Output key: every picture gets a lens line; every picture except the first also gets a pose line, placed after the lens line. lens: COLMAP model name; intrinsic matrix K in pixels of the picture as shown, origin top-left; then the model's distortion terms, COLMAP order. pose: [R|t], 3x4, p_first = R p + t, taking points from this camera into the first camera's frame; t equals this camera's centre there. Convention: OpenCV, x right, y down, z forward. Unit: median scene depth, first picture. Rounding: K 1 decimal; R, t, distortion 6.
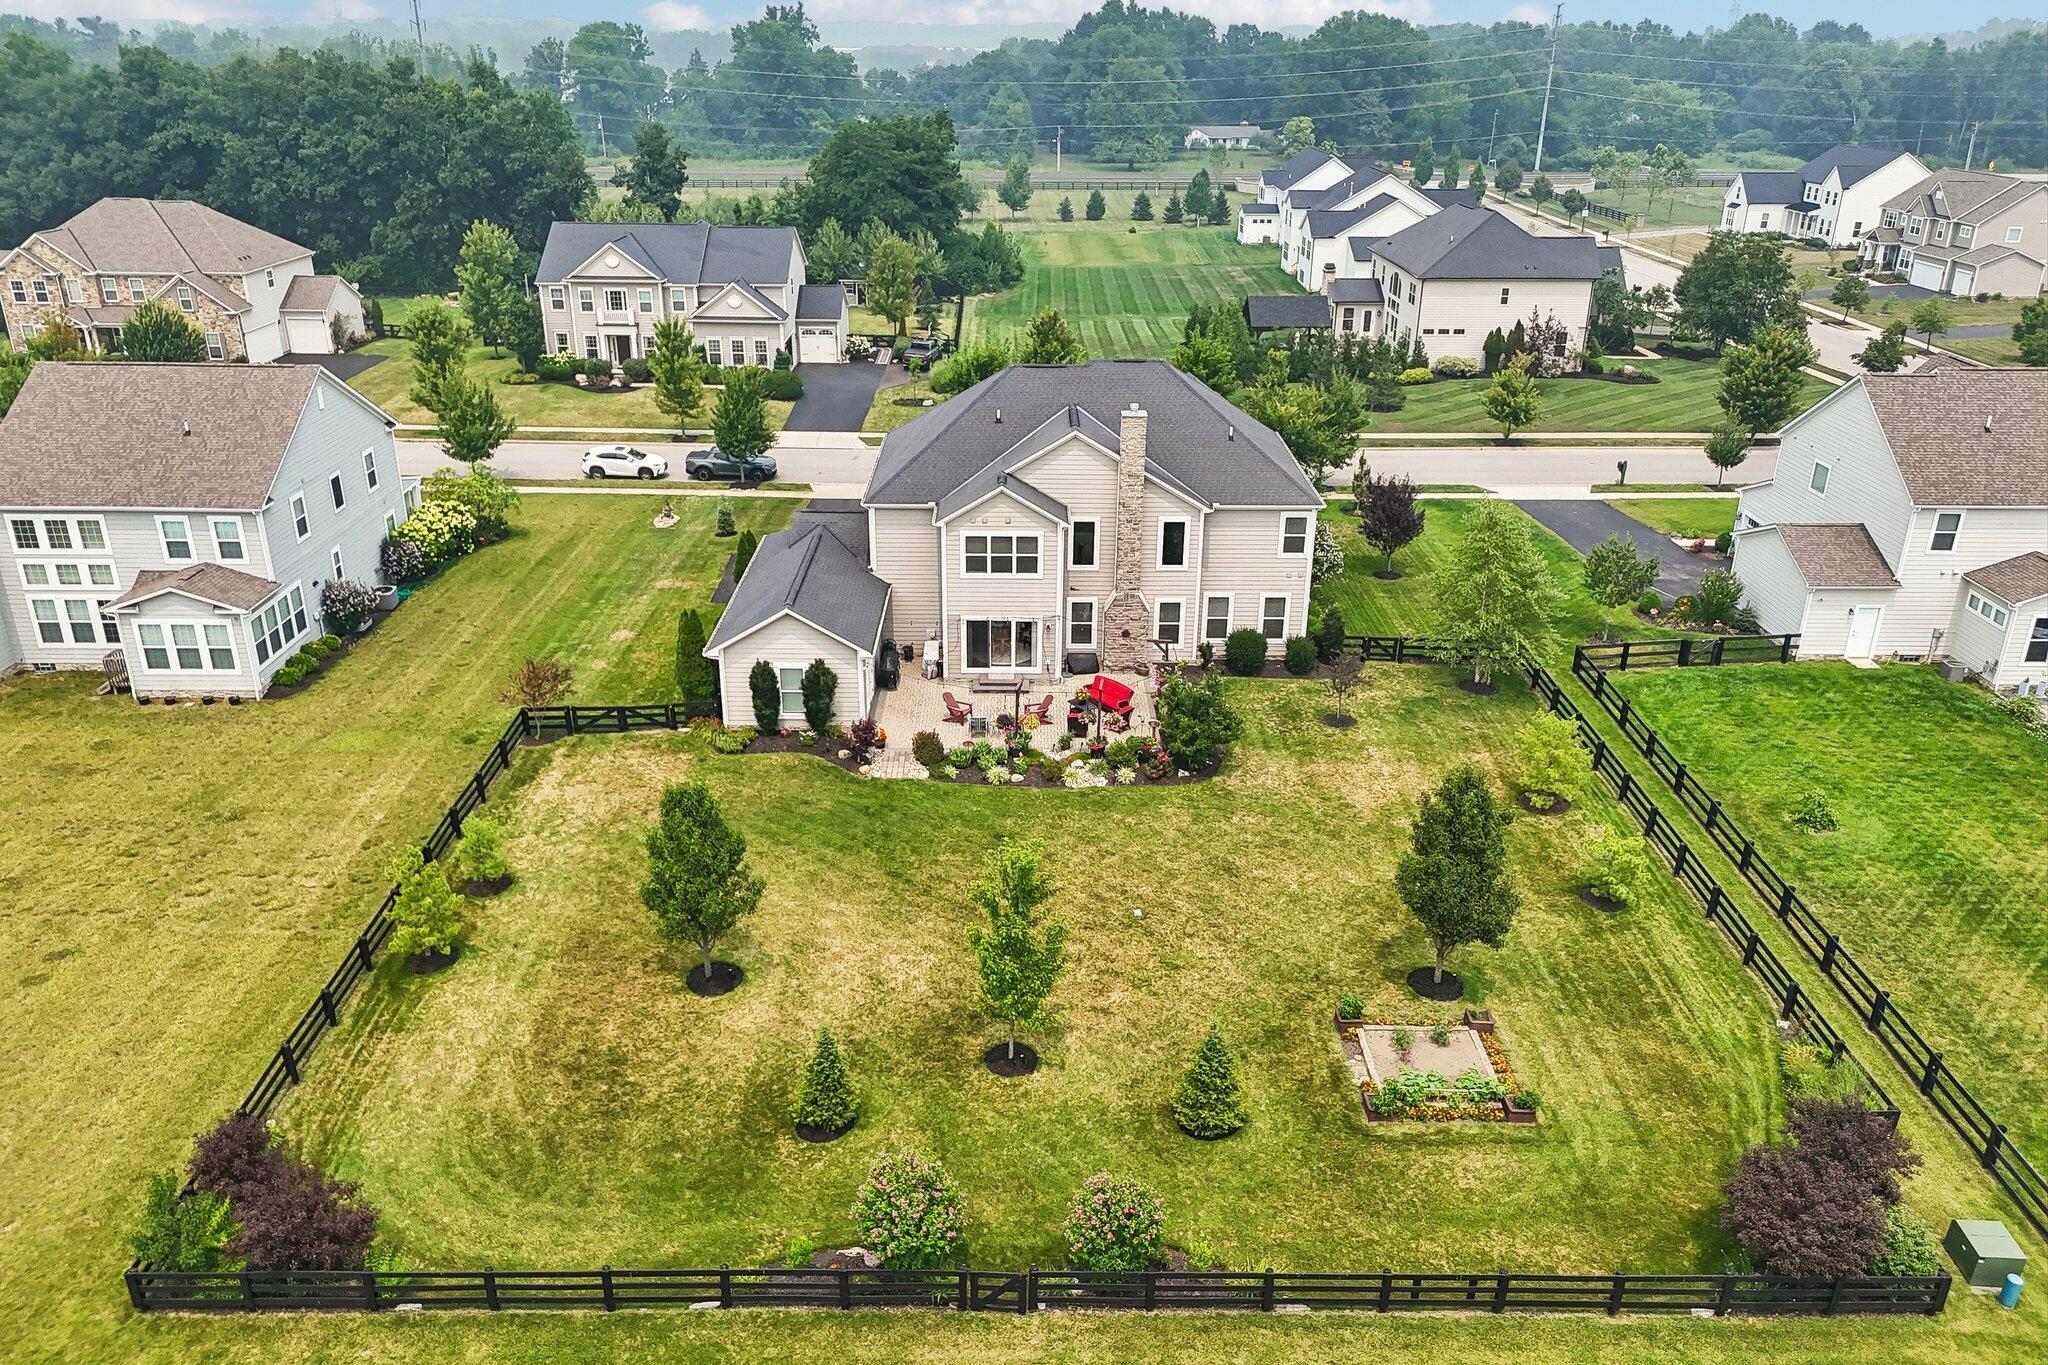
lens RADIAL K [[1502.7, 0, 1024.0], [0, 1502.7, 682.5], [0, 0, 1]] dist [0.144498, -0.222362]
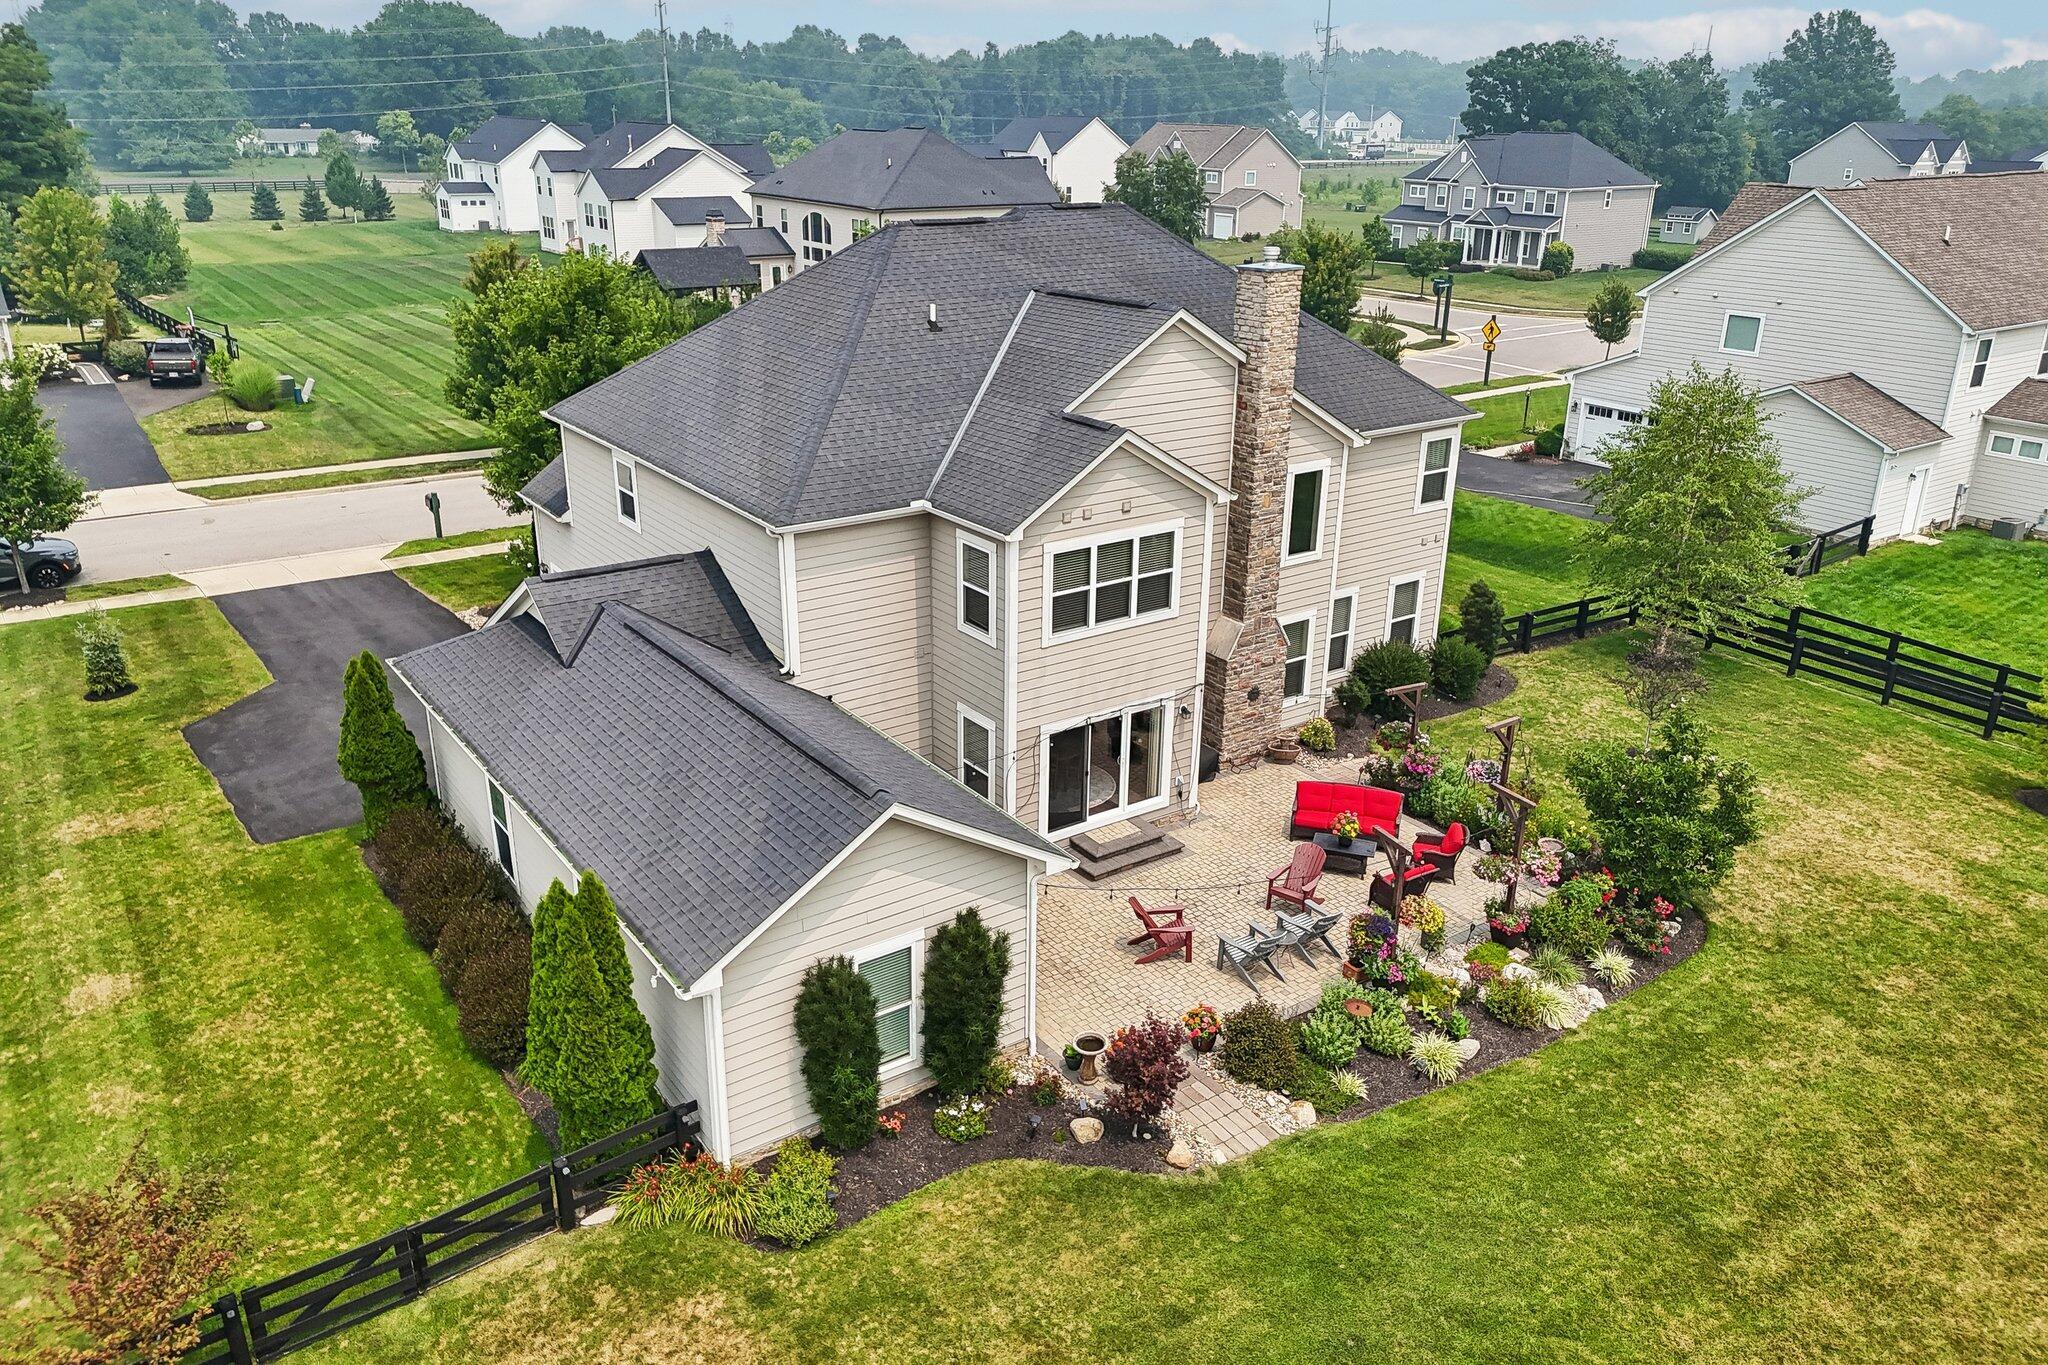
lens RADIAL K [[1507.7, 0, 1024.0], [0, 1507.7, 682.5], [0, 0, 1]] dist [0.088544, -0.099650]
pose [[0.818128, -0.206189, 0.536799, -0.280473], [0.219978, 0.974720, 0.039133, -0.074023], [-0.531297, 0.086068, 0.842802, 0.581927]]
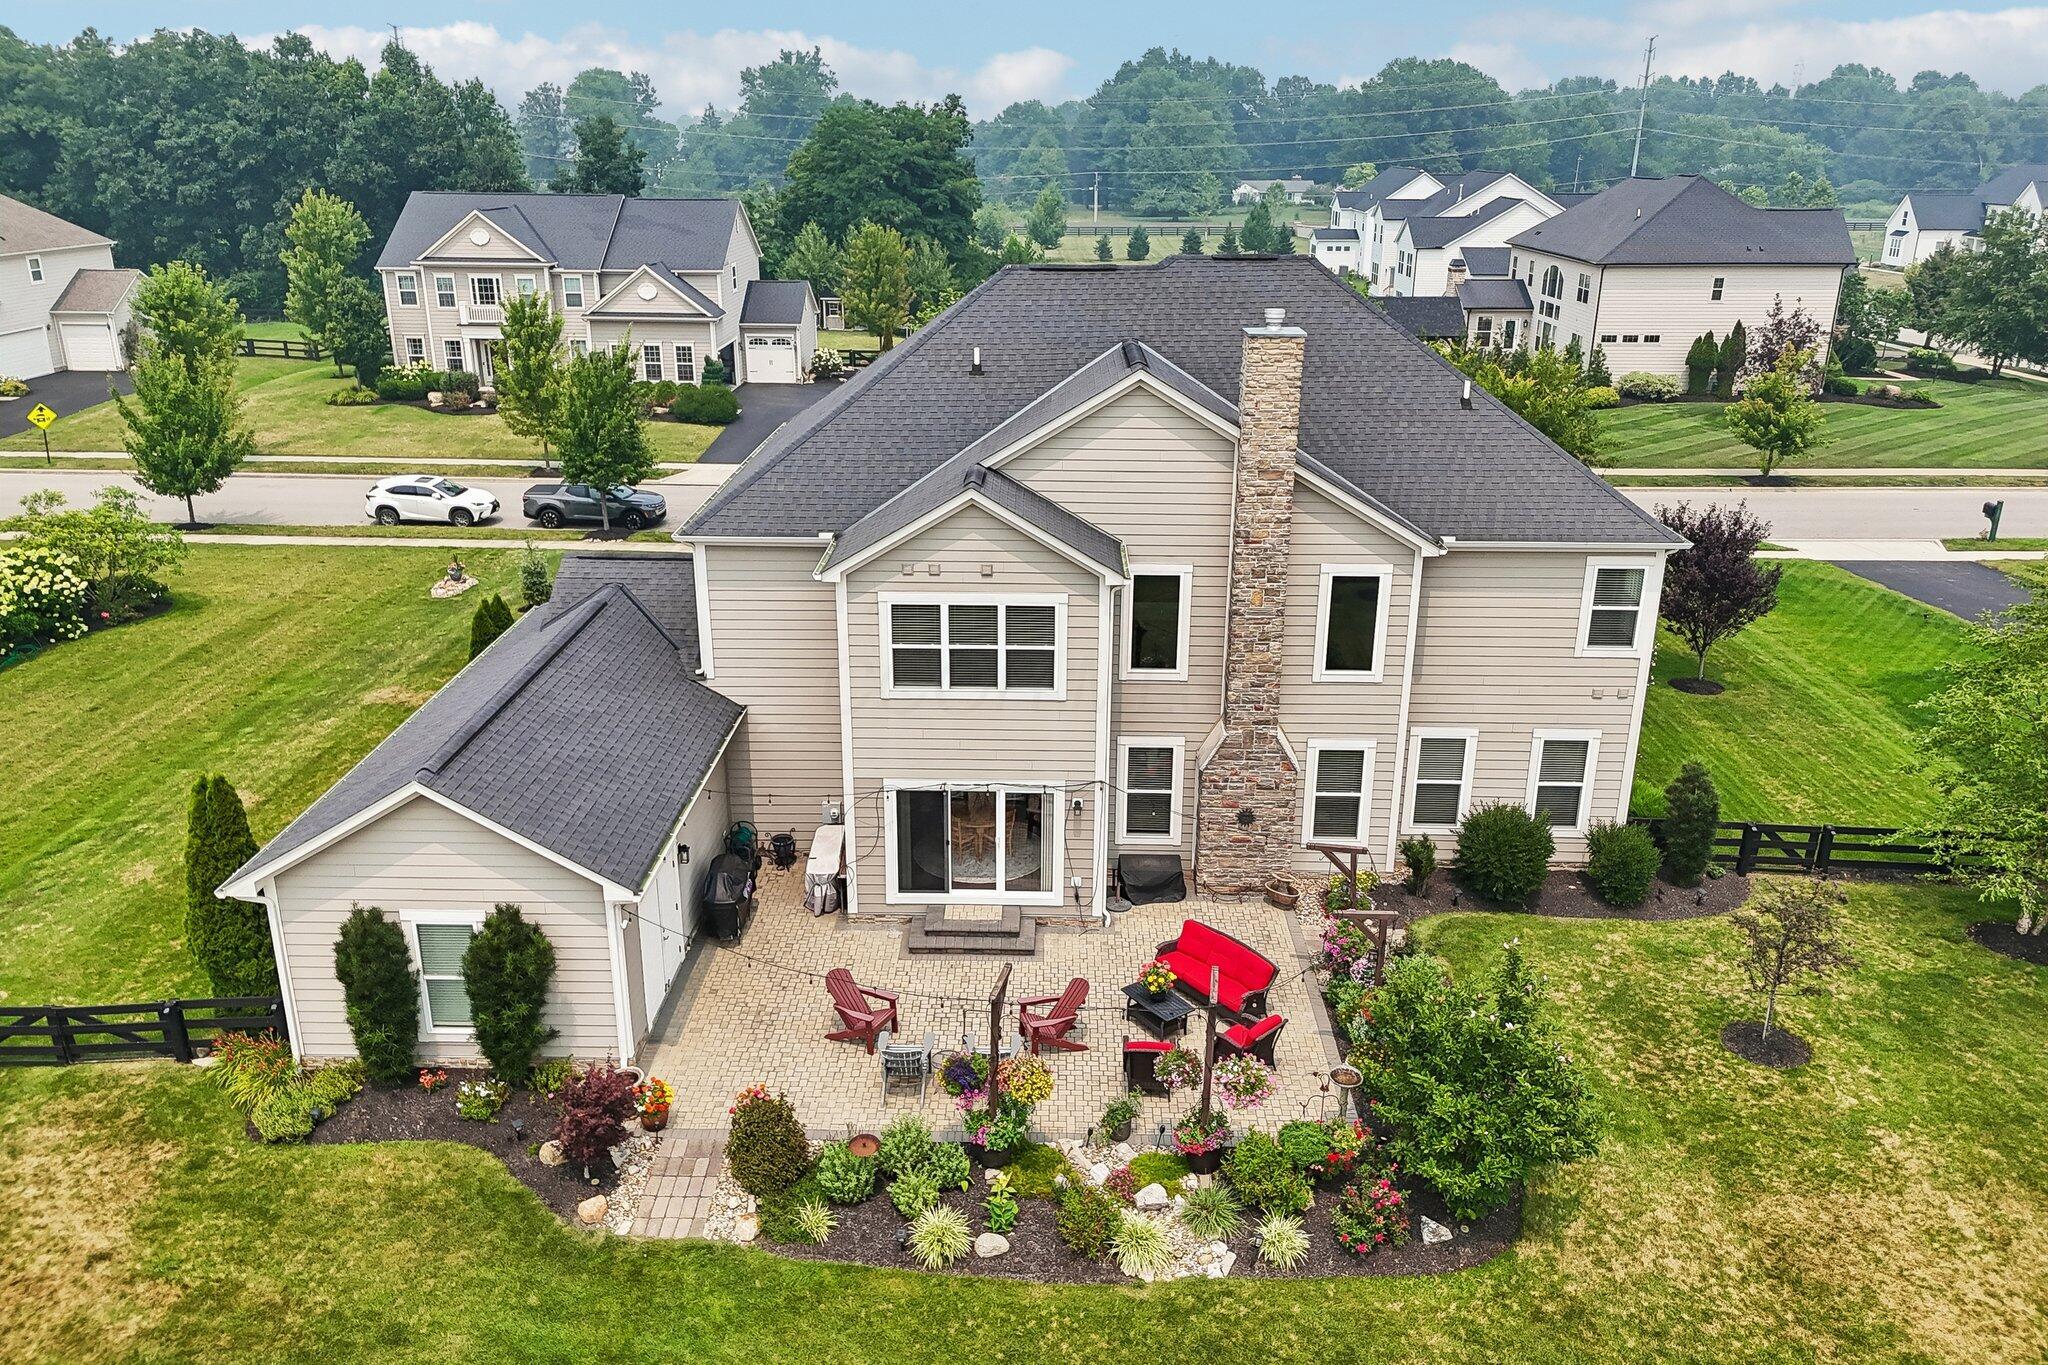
lens RADIAL K [[1507.7, 0, 1024.0], [0, 1507.7, 682.5], [0, 0, 1]] dist [0.088544, -0.099650]
pose [[0.999728, 0.005222, -0.022720, 0.009721], [-0.006489, 0.998408, -0.056030, -0.046518], [0.022391, 0.056163, 0.998171, 0.523246]]
